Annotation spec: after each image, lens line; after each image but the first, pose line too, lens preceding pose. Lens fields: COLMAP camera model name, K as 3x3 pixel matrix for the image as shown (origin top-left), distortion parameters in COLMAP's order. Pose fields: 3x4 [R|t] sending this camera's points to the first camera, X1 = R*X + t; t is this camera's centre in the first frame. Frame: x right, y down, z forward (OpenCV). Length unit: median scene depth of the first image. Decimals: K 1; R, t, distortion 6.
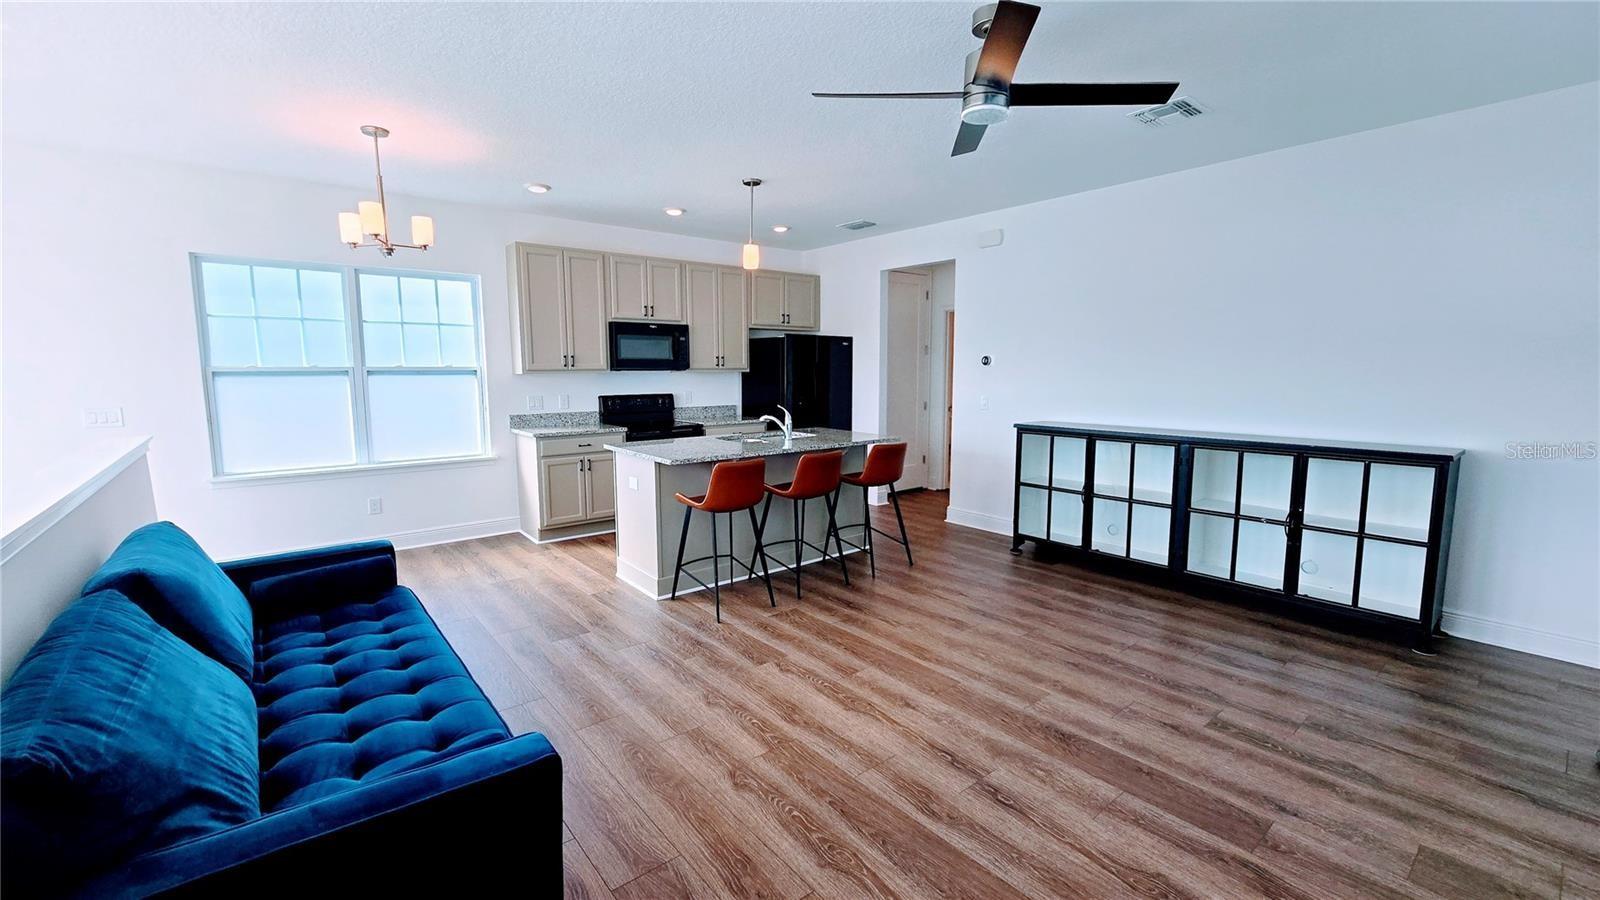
lens RADIAL K [[653.3, 0, 798.6], [0, 653.3, 446.3], [0, 0, 1]] dist [-0.002718, -0.000054]
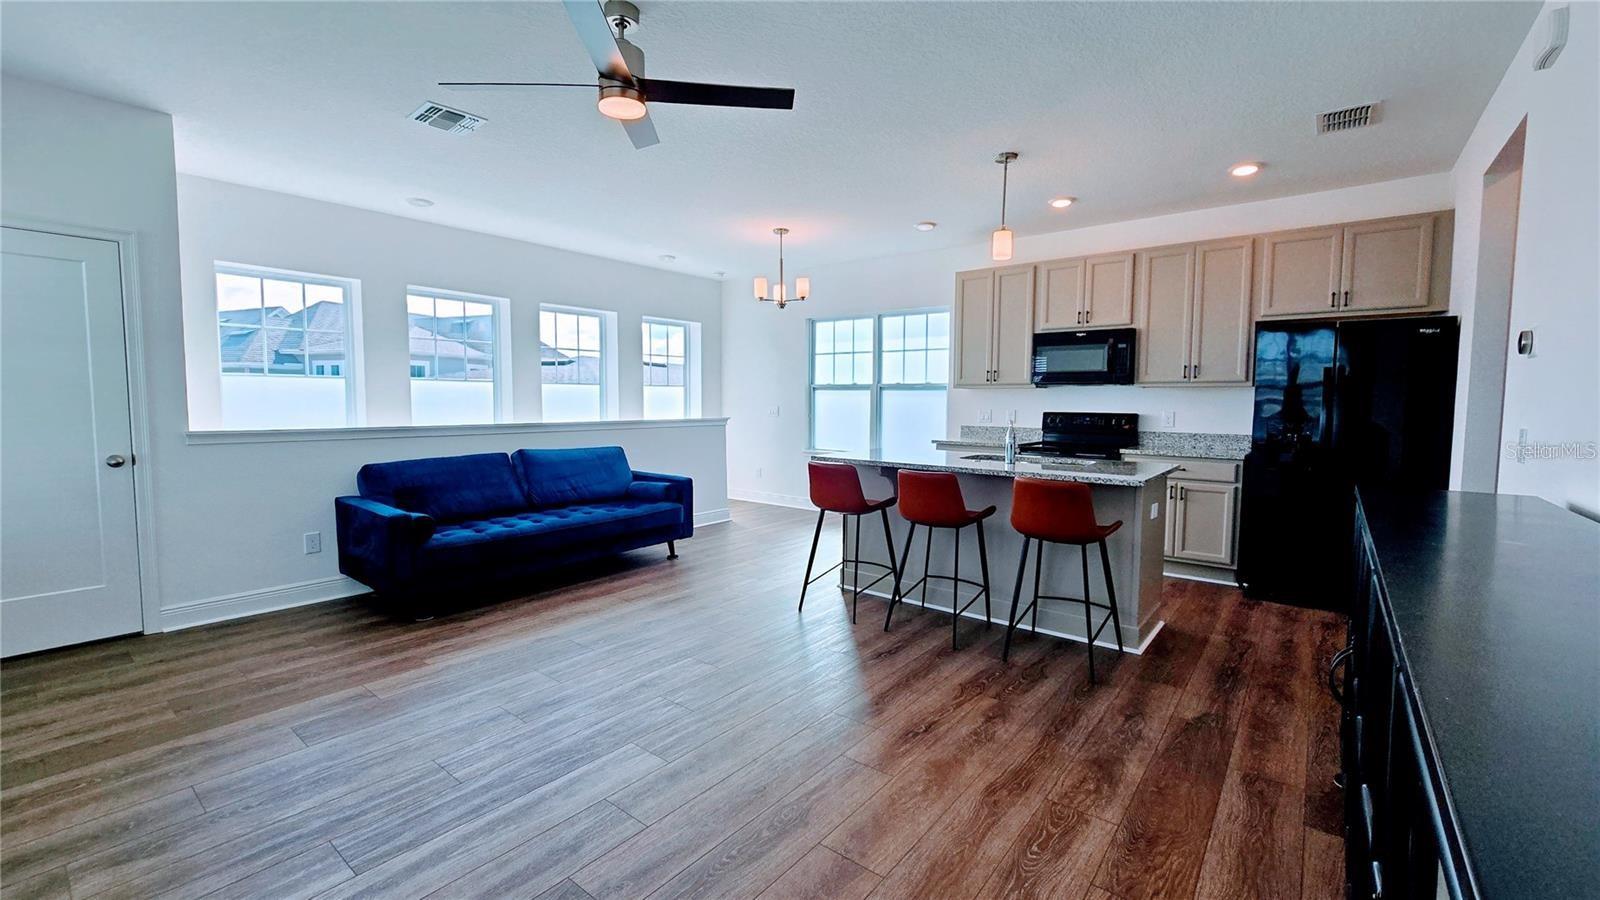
lens RADIAL K [[653.3, 0, 799.4], [0, 653.3, 438.7], [0, 0, 1]] dist [-0.002718, -0.000054]
pose [[0.194725, 0.061777, -0.978910, 0.858666], [-0.128633, 0.991004, 0.036953, -0.041473], [0.972387, 0.118724, 0.200920, 0.703132]]
